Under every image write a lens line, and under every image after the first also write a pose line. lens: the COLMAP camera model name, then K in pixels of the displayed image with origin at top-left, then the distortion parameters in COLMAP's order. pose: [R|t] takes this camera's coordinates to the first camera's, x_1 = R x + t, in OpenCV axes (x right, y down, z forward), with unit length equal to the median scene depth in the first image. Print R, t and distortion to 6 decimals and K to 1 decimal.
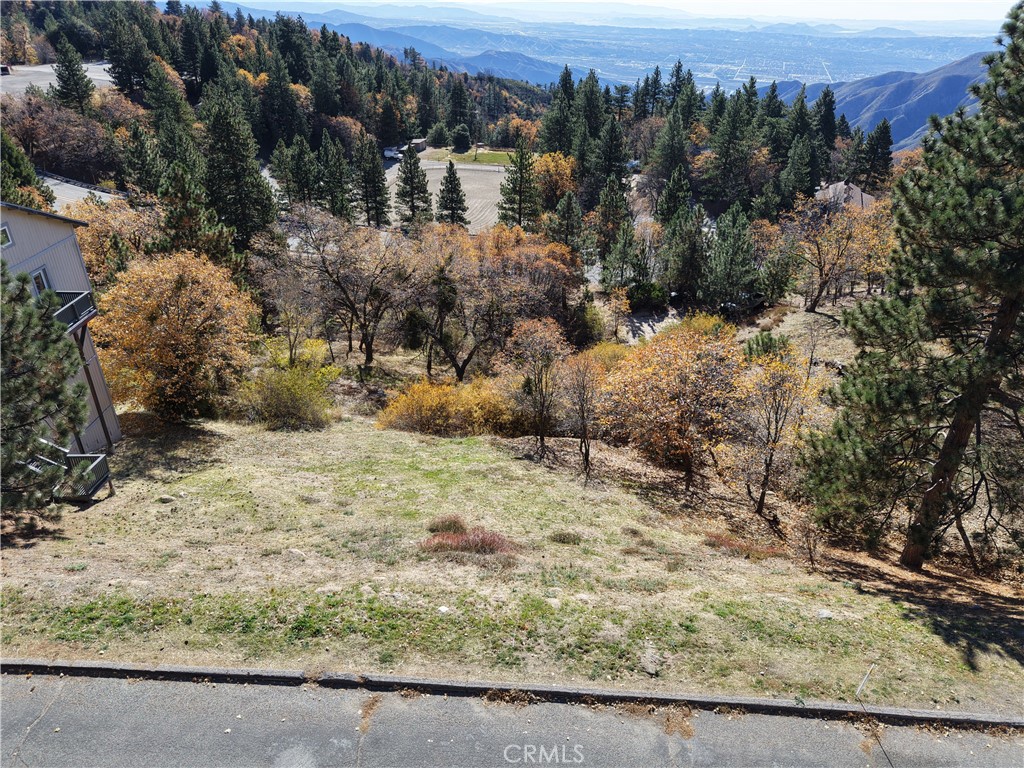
lens RADIAL K [[680.2, 0, 509.2], [0, 680.2, 385.2], [0, 0, 1]] dist [0.022455, -0.021742]
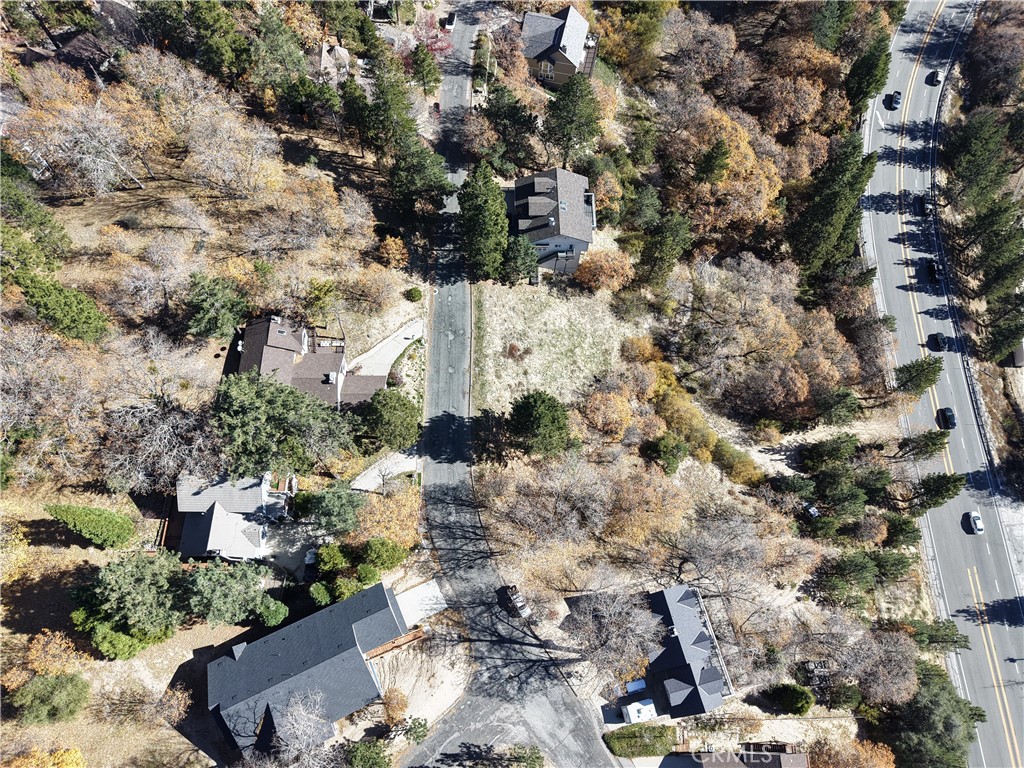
lens RADIAL K [[680.2, 0, 514.8], [0, 680.2, 386.1], [0, 0, 1]] dist [0.022455, -0.021742]
pose [[0.039058, 0.918621, -0.393204, 1.659185], [-0.516499, 0.355419, 0.779042, -2.781739], [0.855397, 0.172662, 0.488349, -1.137269]]
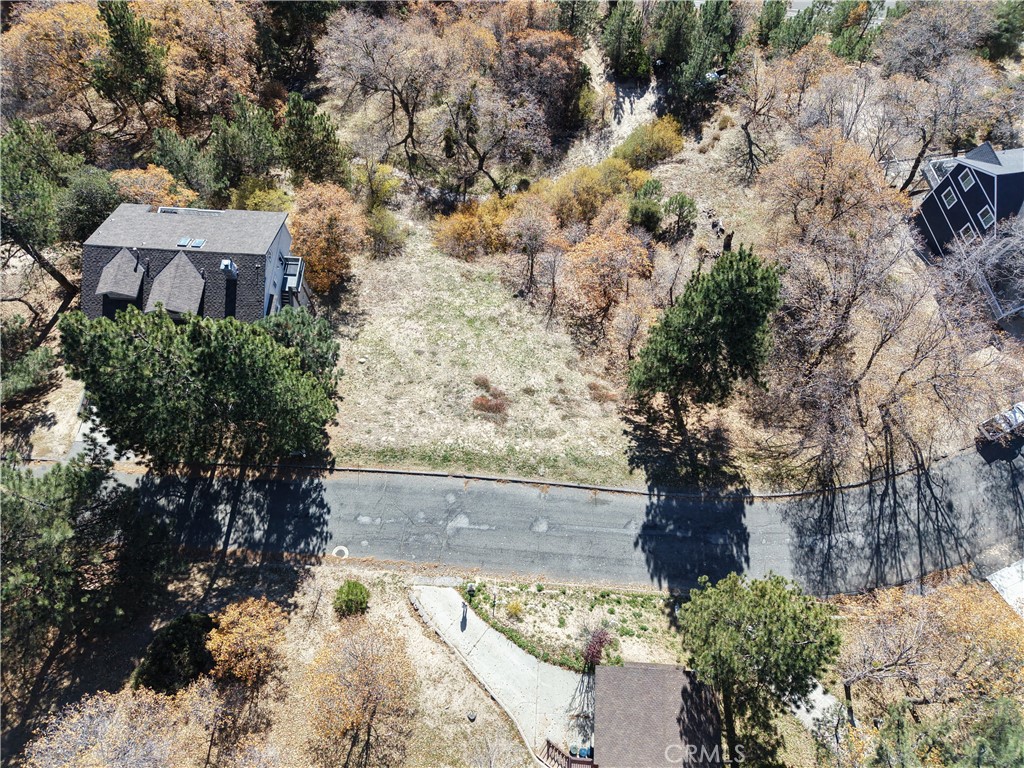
lens RADIAL K [[680.2, 0, 511.7], [0, 680.2, 385.5], [0, 0, 1]] dist [0.022455, -0.021742]
pose [[0.999245, 0.038830, 0.001145, 0.012517], [-0.031310, 0.787566, 0.615434, -1.059193], [0.022996, -0.615006, 0.788187, -0.766188]]
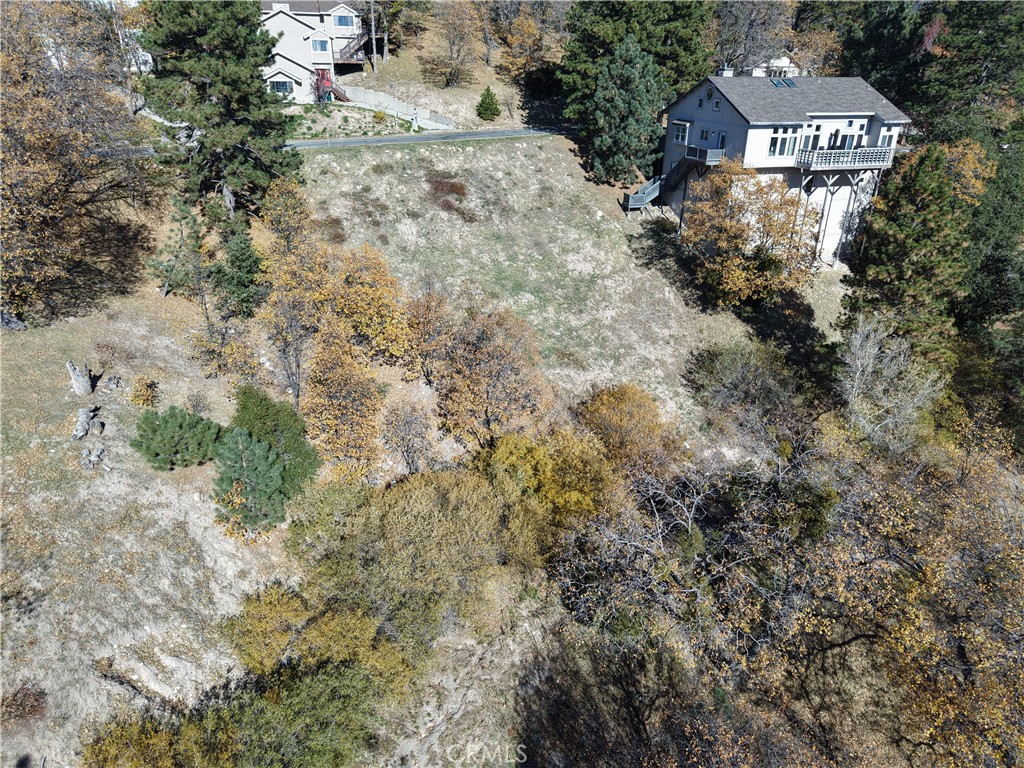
lens RADIAL K [[680.2, 0, 517.6], [0, 680.2, 407.2], [0, 0, 1]] dist [0.022455, -0.021742]
pose [[-0.944413, 0.126332, -0.303521, 0.414229], [-0.181853, 0.568386, 0.802413, -1.012294], [0.273887, 0.813005, -0.513817, 2.199833]]
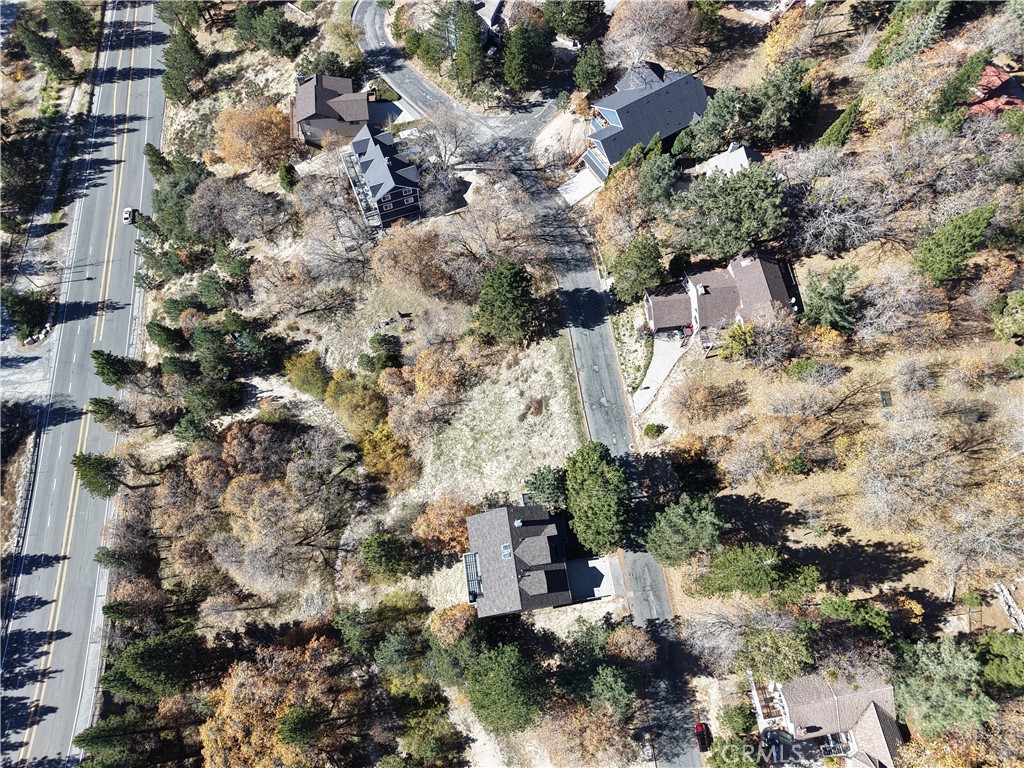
lens RADIAL K [[680.2, 0, 511.8], [0, 680.2, 384.9], [0, 0, 1]] dist [0.022455, -0.021742]
pose [[-0.163805, -0.914053, 0.371046, -1.310624], [0.460725, 0.261701, 0.848083, -3.132226], [-0.872296, 0.309871, 0.378259, -0.627976]]
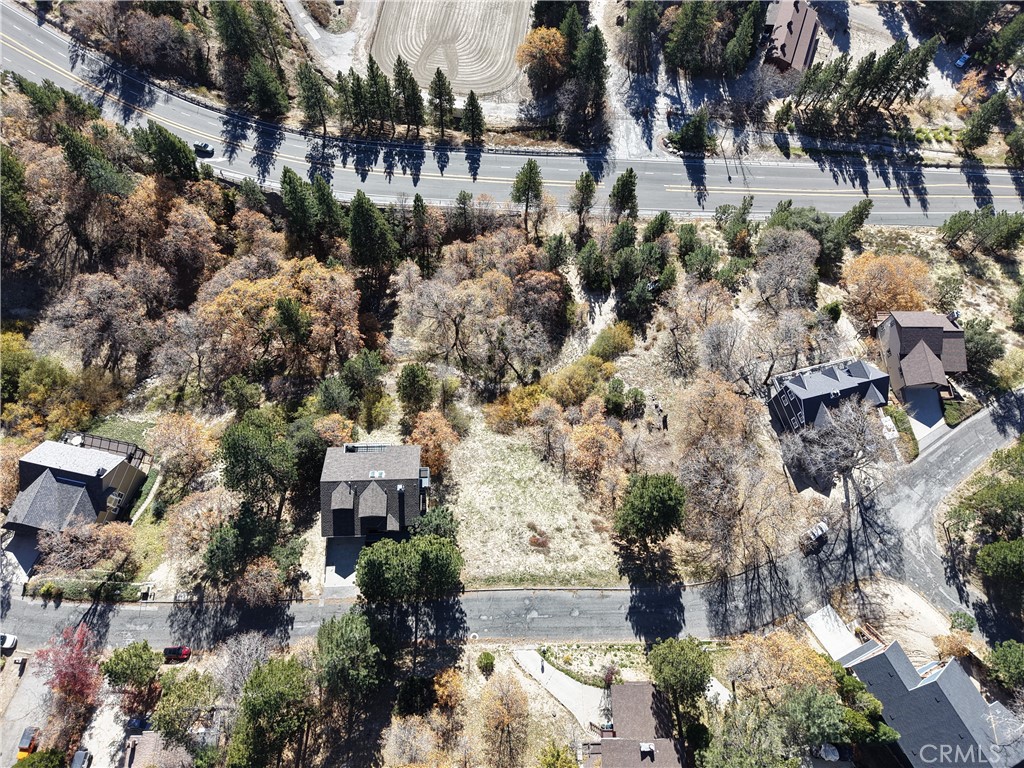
lens RADIAL K [[680.2, 0, 511.3], [0, 680.2, 384.0], [0, 0, 1]] dist [0.022455, -0.021742]
pose [[0.998725, -0.034677, 0.036675, -0.287776], [0.004935, 0.790236, 0.612783, -2.604385], [-0.050232, -0.611821, 0.789400, -1.530305]]
